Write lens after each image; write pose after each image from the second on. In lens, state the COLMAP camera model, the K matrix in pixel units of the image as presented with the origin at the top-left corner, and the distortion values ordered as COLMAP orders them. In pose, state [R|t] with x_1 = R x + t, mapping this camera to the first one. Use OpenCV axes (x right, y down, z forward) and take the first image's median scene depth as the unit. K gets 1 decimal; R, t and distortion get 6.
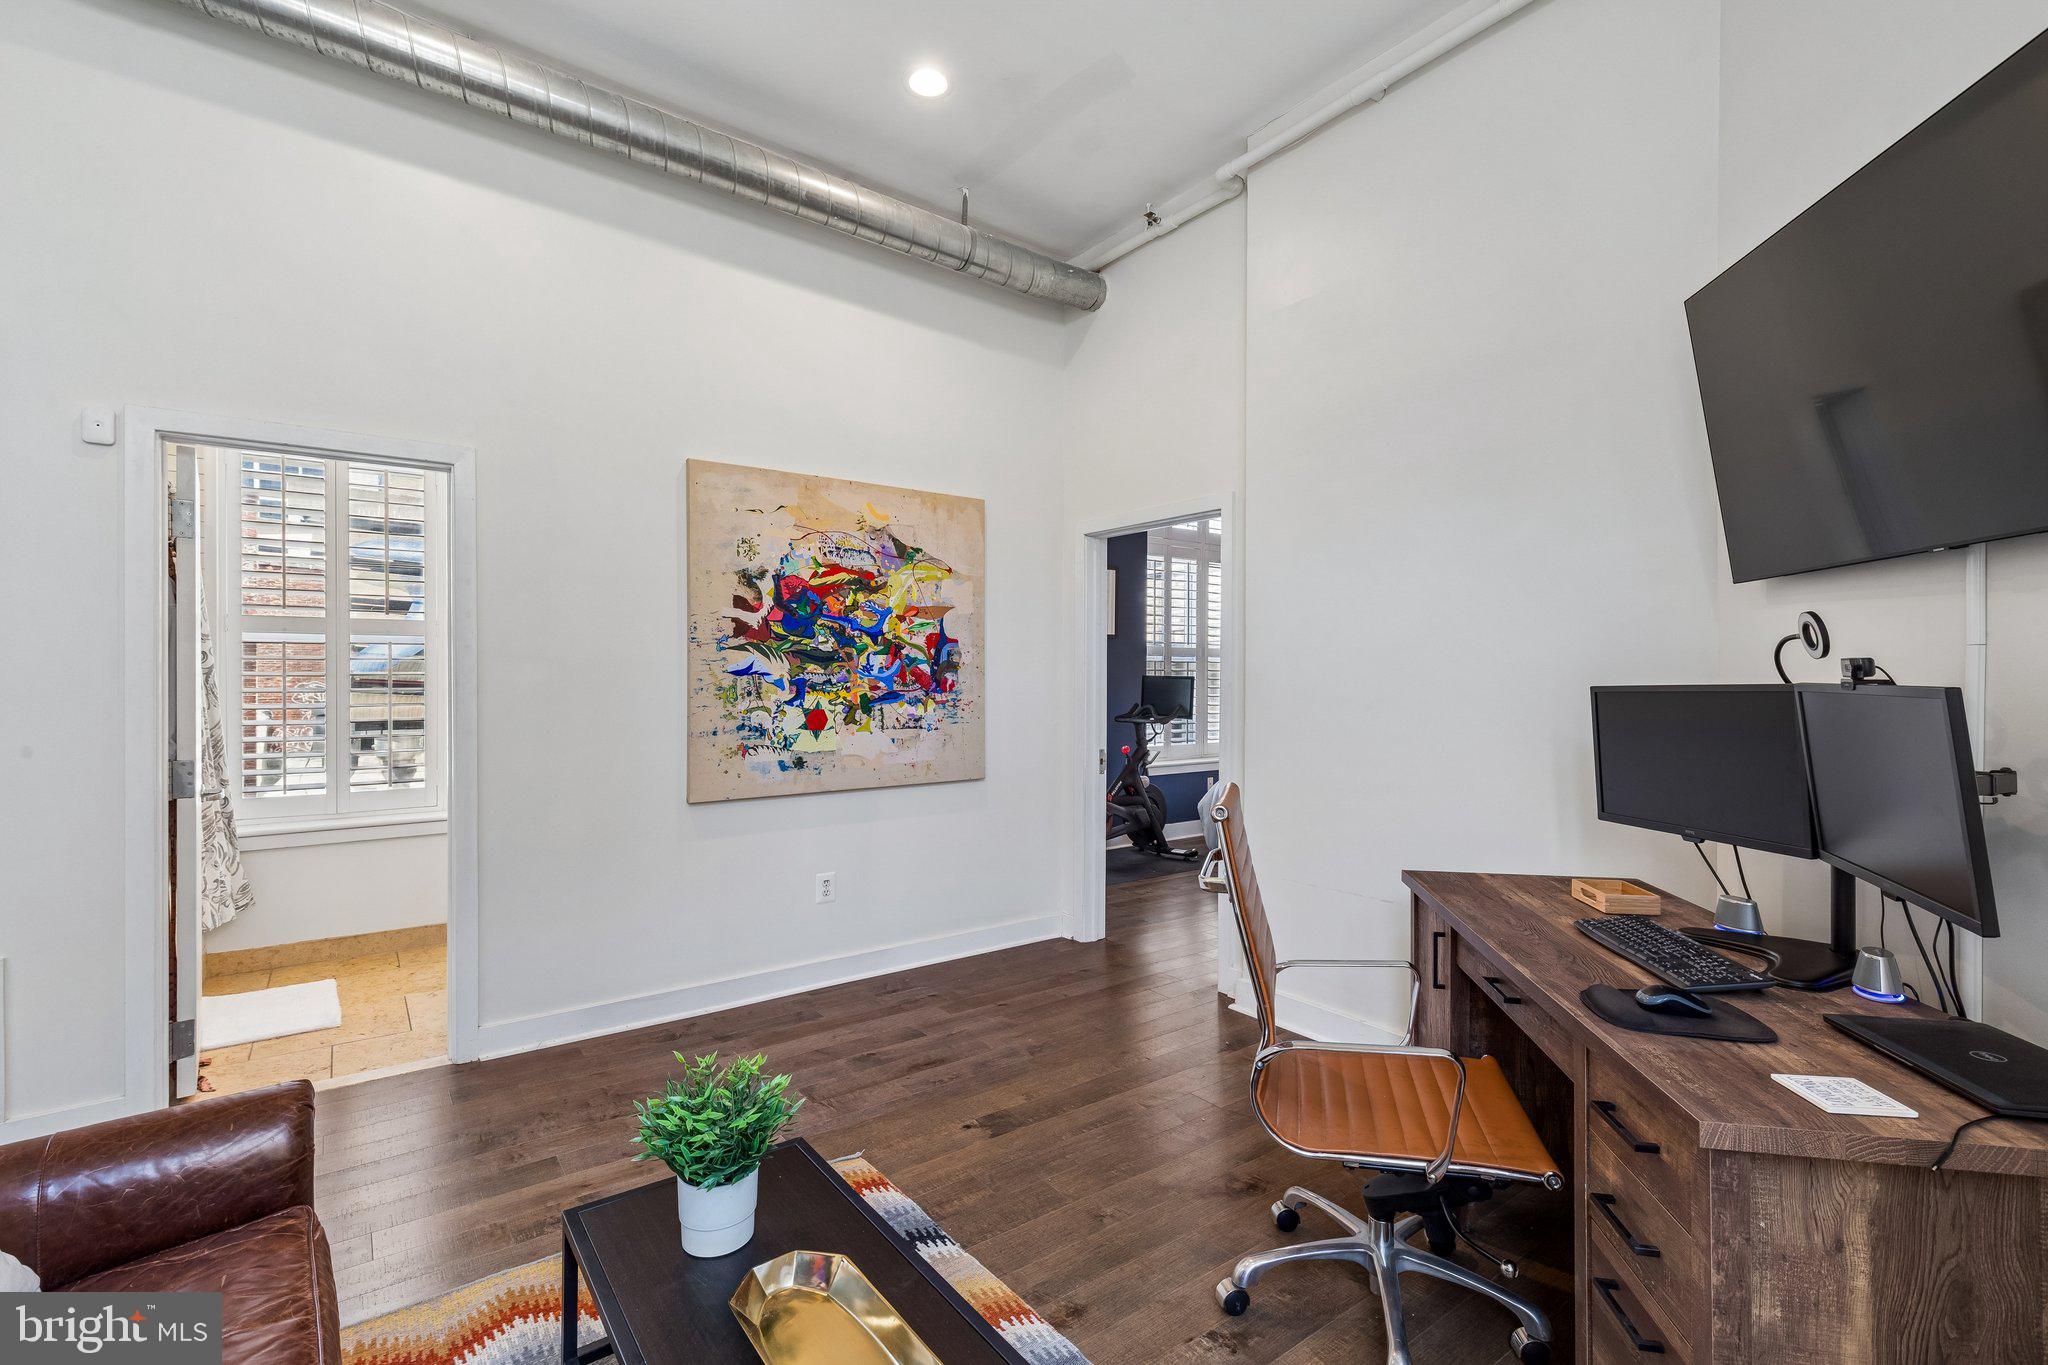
lens RADIAL K [[922.4, 0, 1029.6], [0, 922.4, 678.9], [0, 0, 1]] dist [-0.000290, -0.000001]
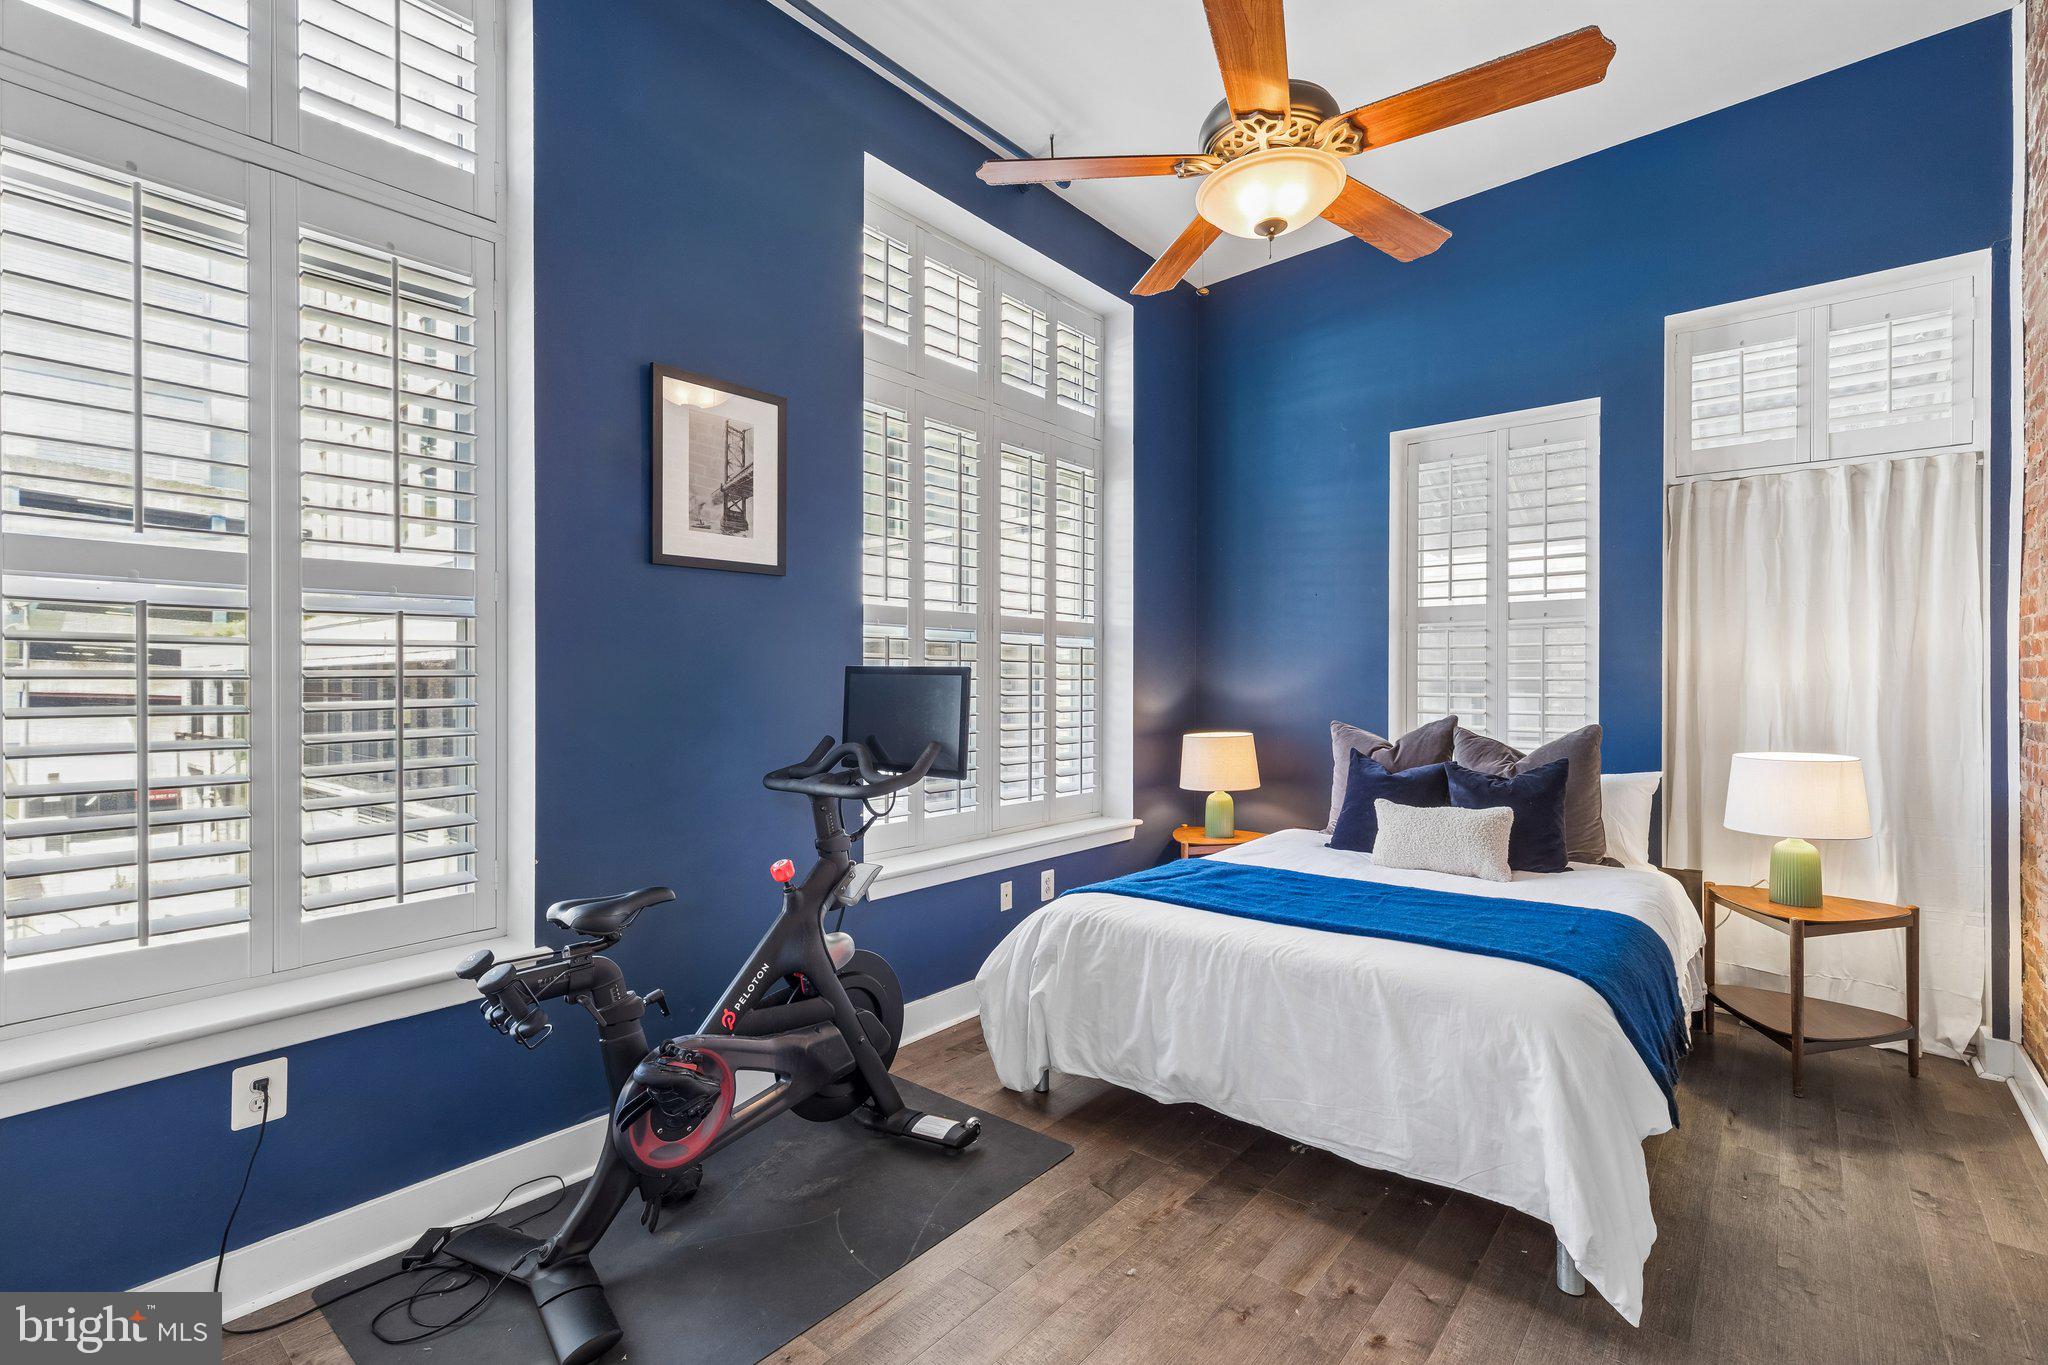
lens RADIAL K [[922.4, 0, 1024.4], [0, 922.4, 684.7], [0, 0, 1]] dist [-0.000290, -0.000001]
pose [[0.973714, -0.004336, 0.227733, 0.099692], [0.004036, 0.999990, 0.001782, 0.003013], [-0.227738, -0.000816, 0.973722, 0.550607]]
